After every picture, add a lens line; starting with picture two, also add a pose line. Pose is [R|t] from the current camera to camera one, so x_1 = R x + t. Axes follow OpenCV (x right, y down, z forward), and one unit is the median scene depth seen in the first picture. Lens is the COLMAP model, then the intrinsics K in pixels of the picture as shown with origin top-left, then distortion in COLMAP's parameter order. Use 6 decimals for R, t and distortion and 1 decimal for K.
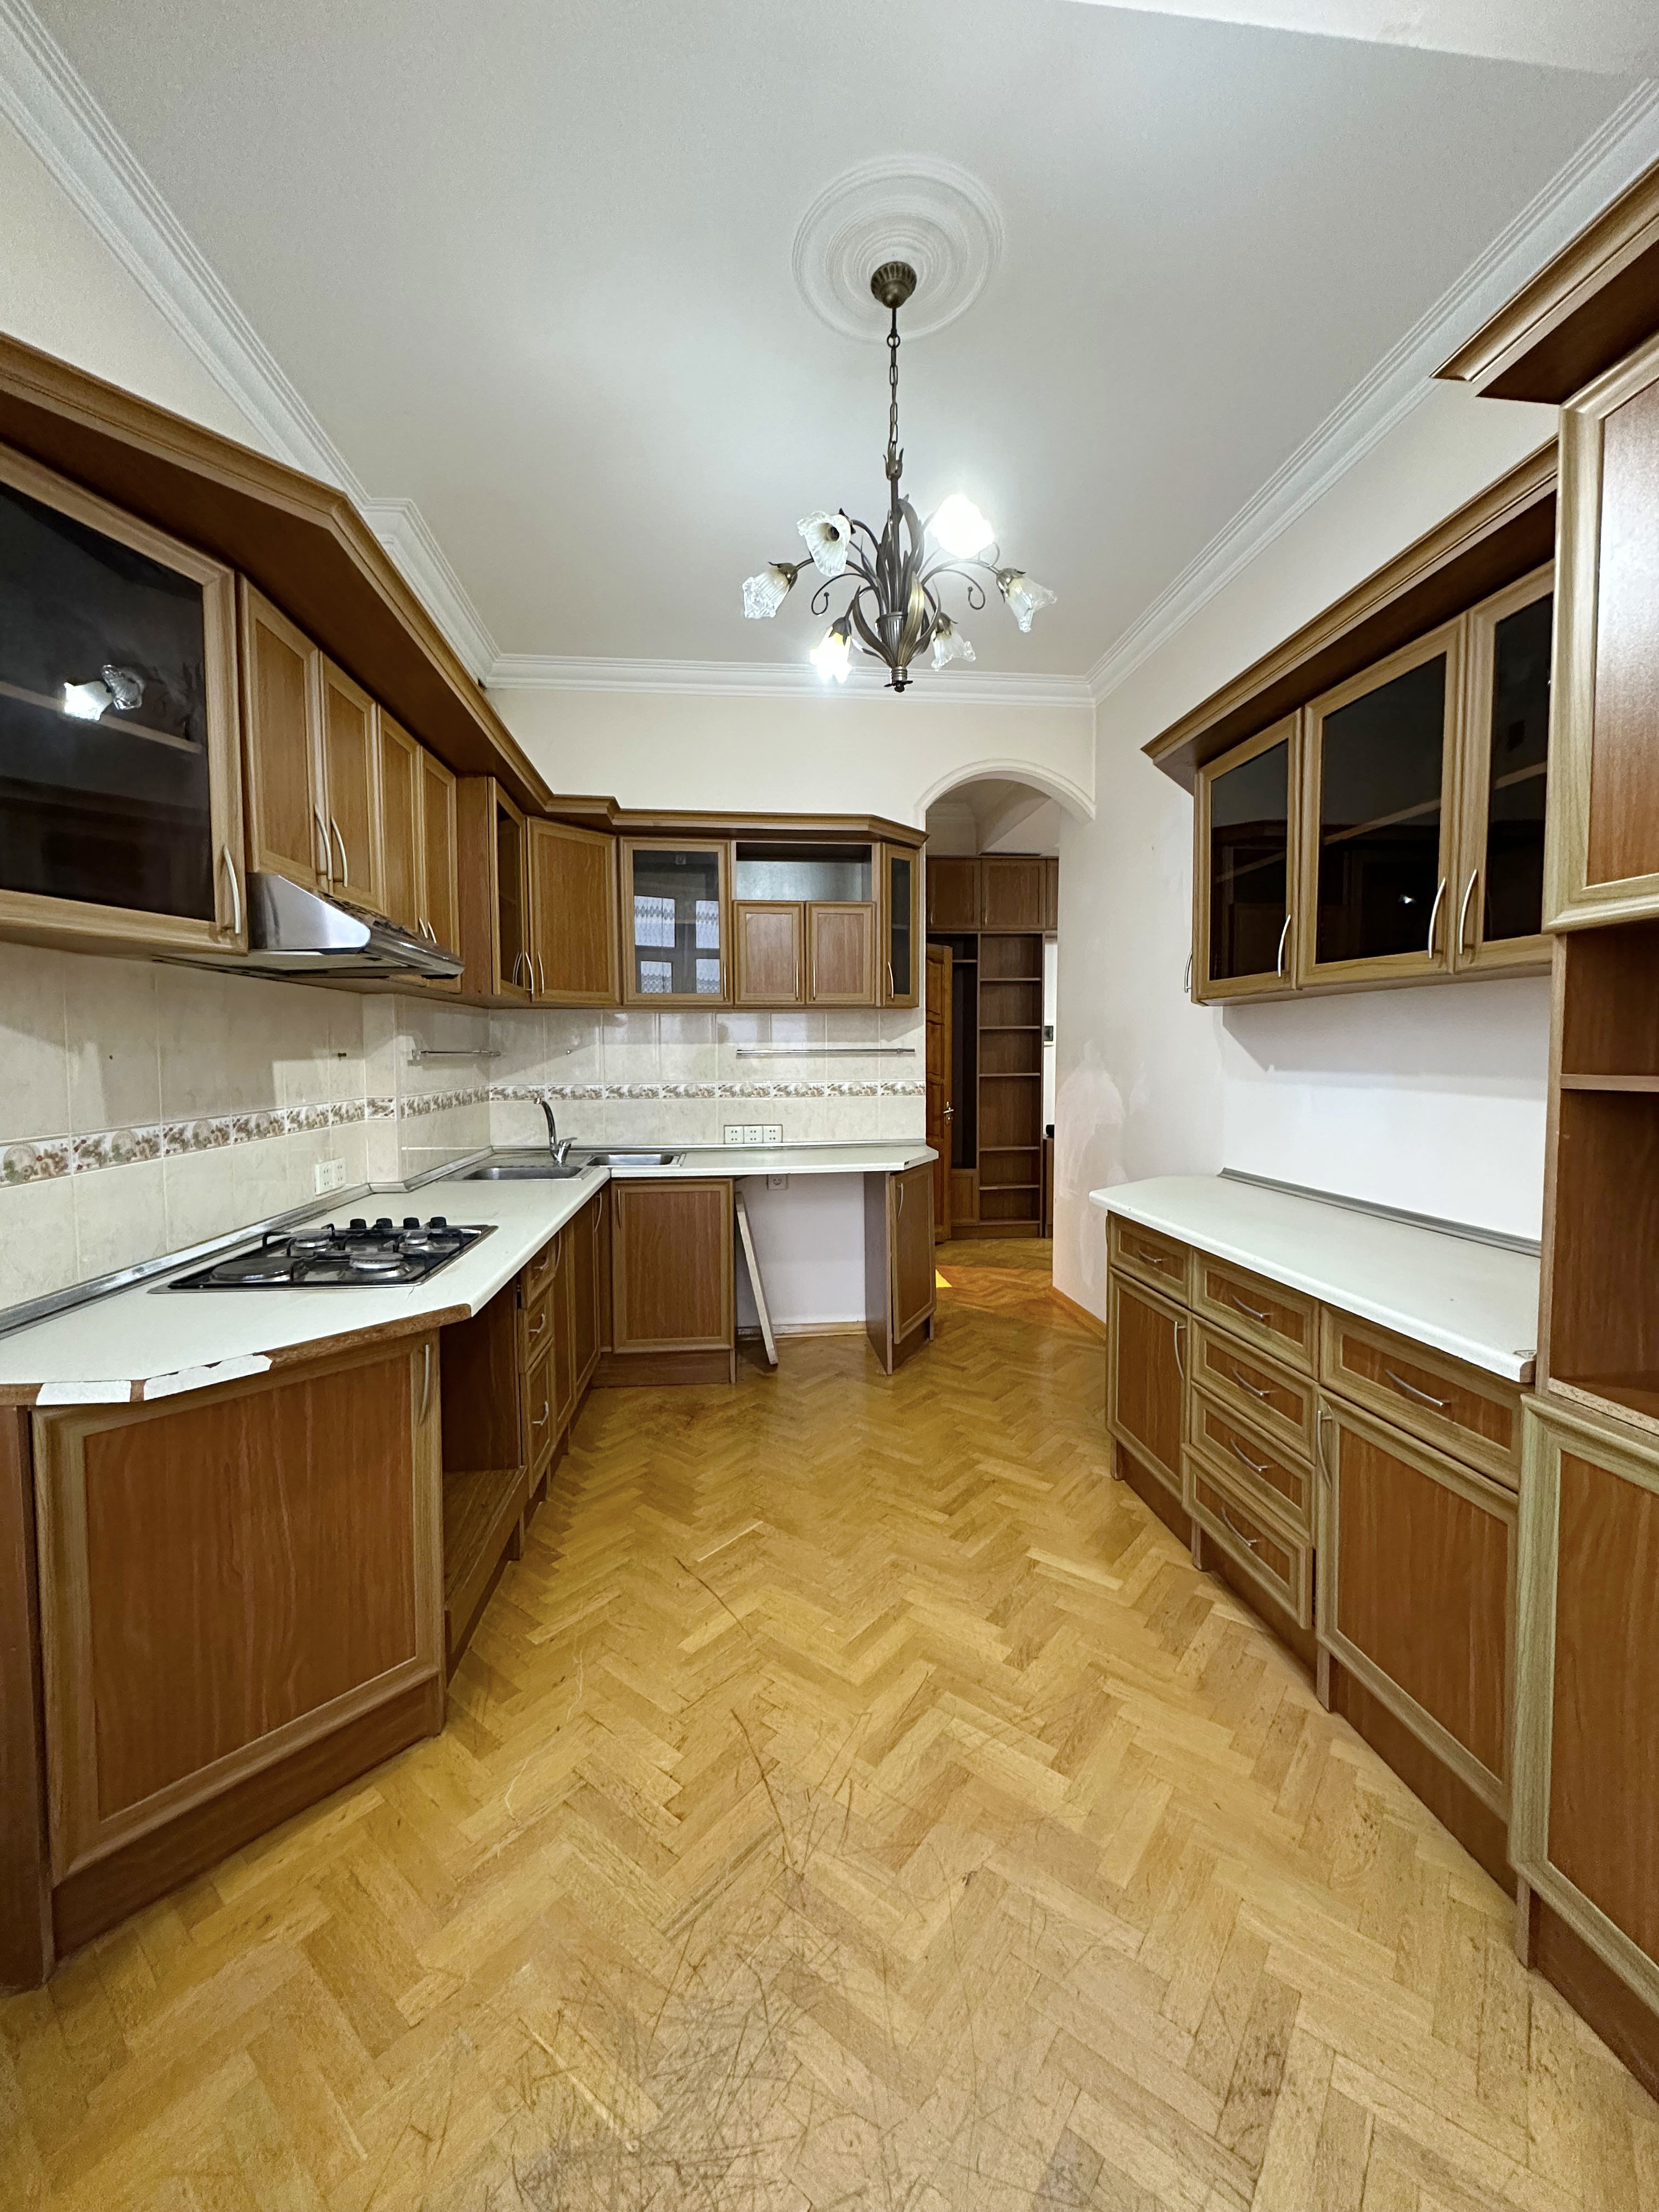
lens RADIAL K [[880.4, 0, 825.1], [0, 880.4, 1101.1], [0, 0, 1]] dist [-0.005638, 0.001062]
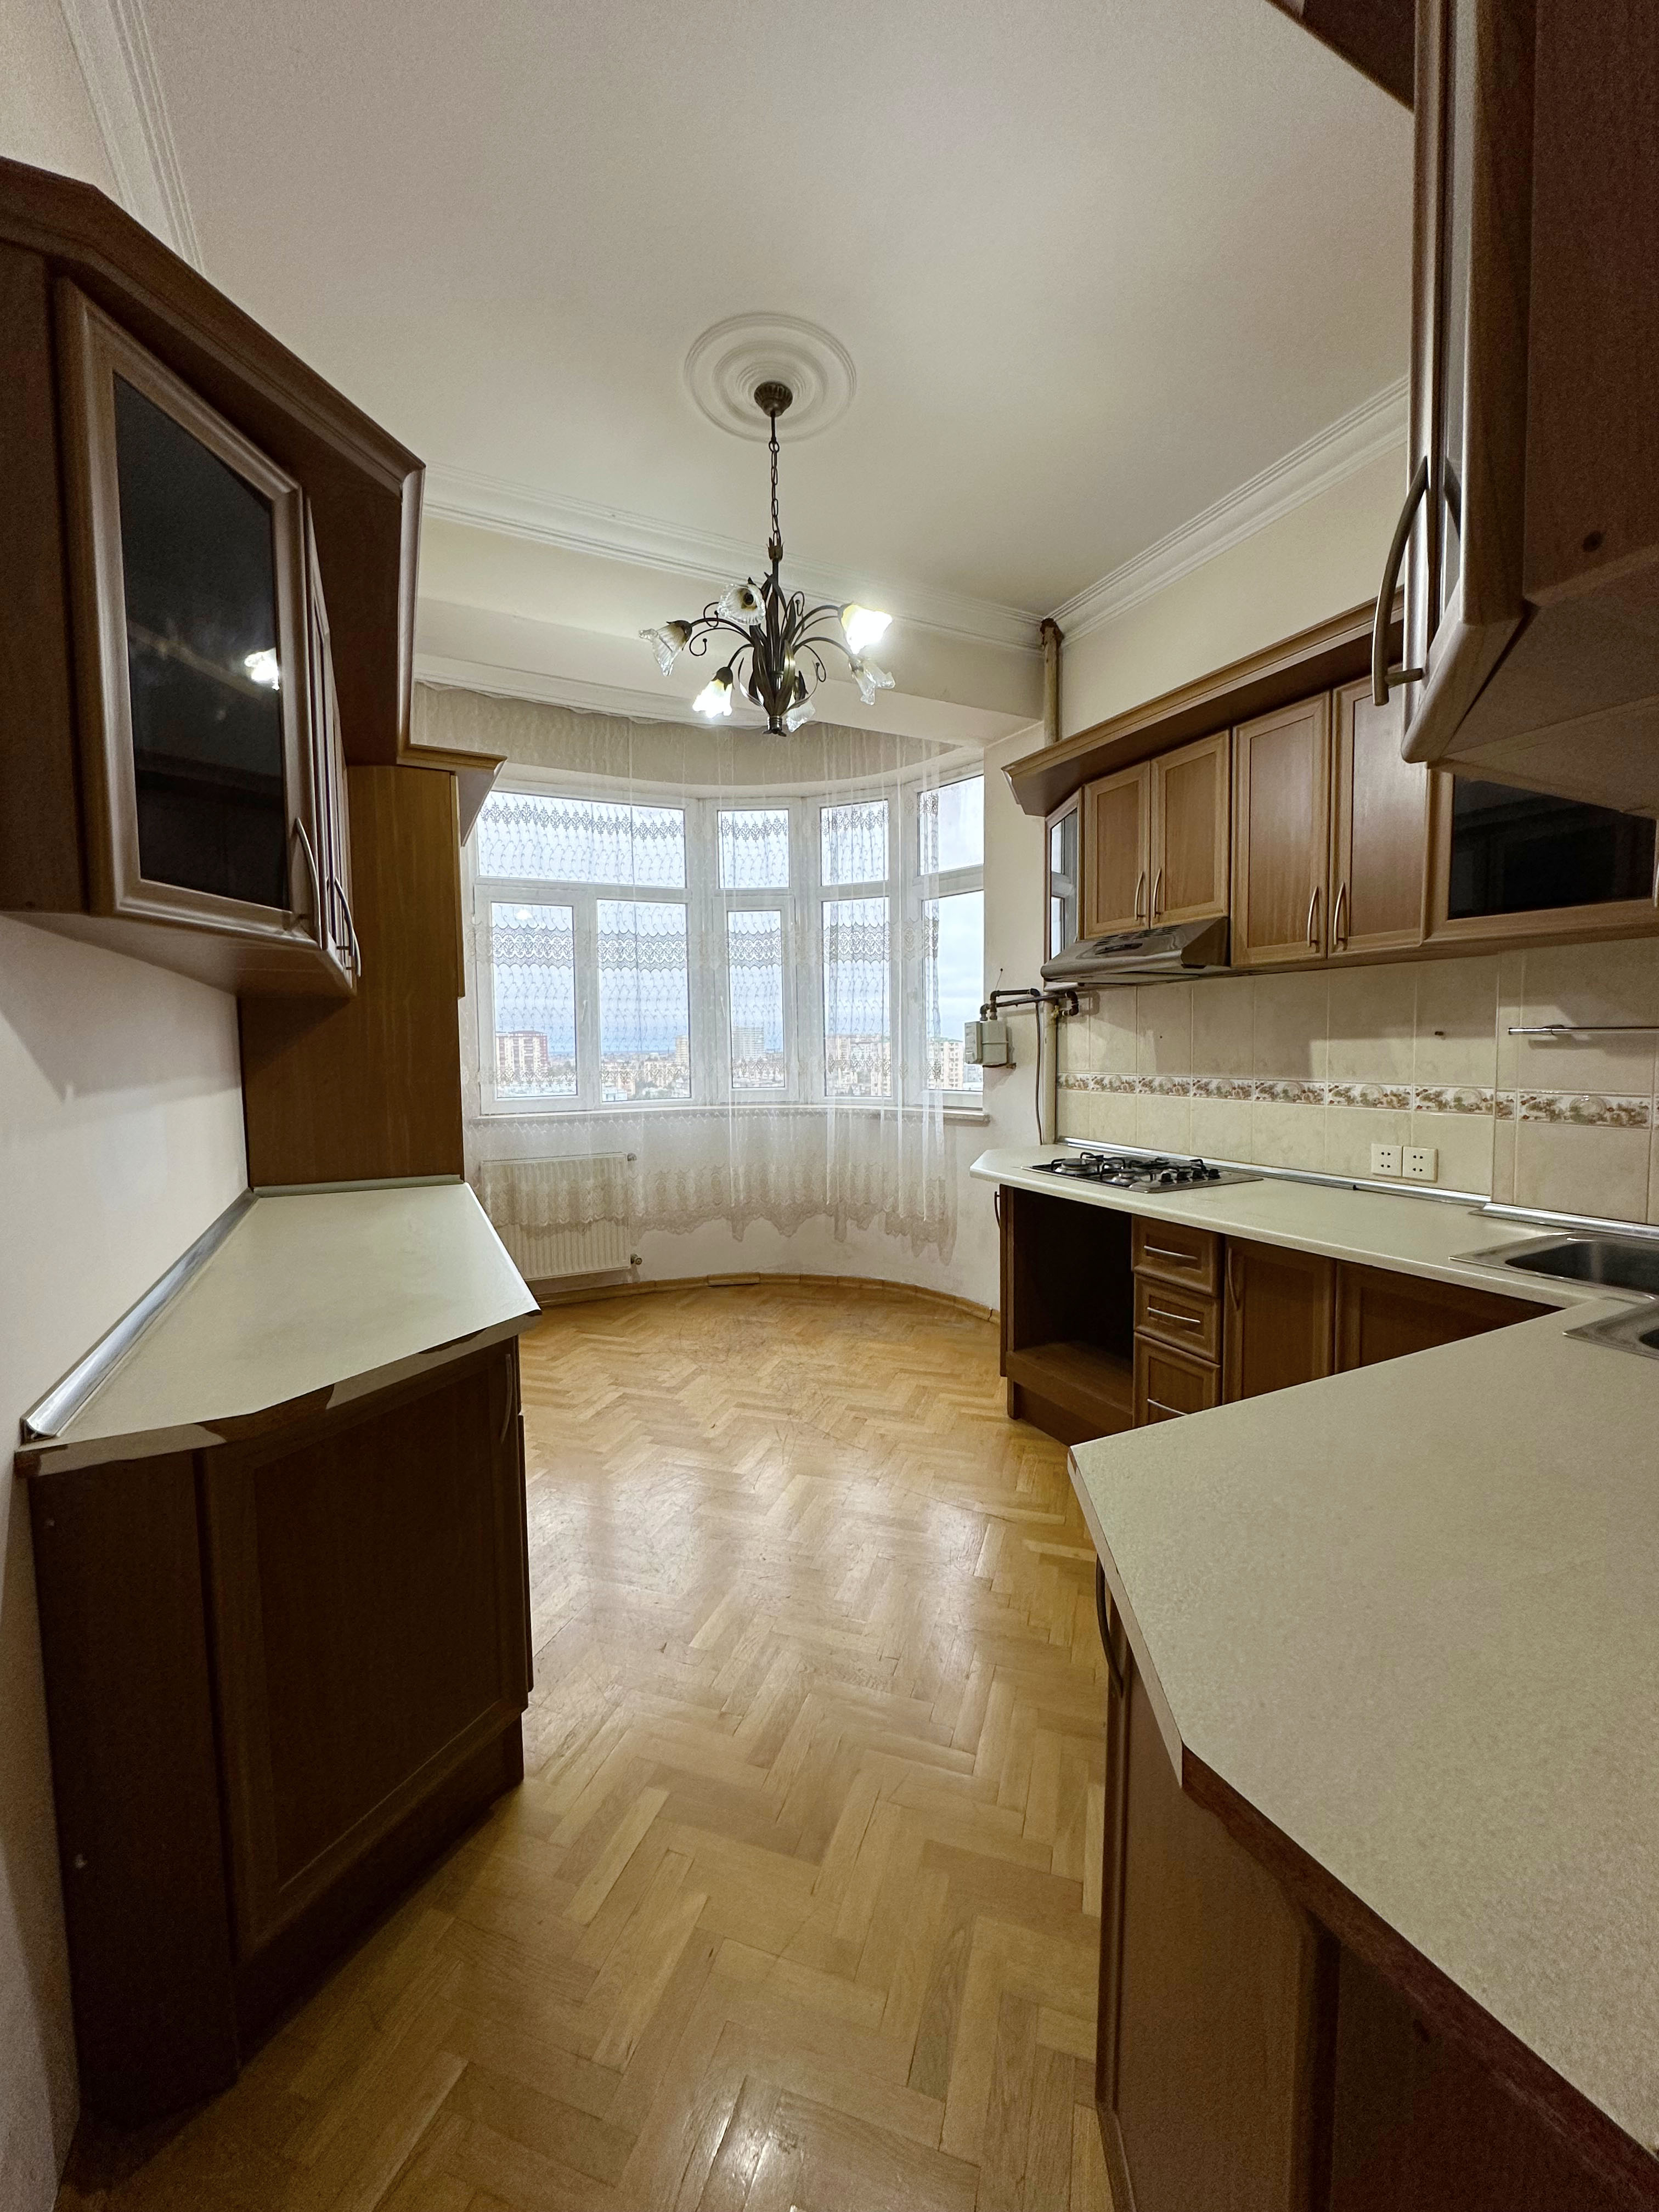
lens RADIAL K [[880.4, 0, 828.4], [0, 880.4, 1099.4], [0, 0, 1]] dist [-0.005638, 0.001062]
pose [[-0.936684, 0.038861, -0.348014, 0.420344], [-0.003424, 0.992759, 0.120073, -0.114337], [0.350160, 0.113662, -0.929768, 2.037564]]
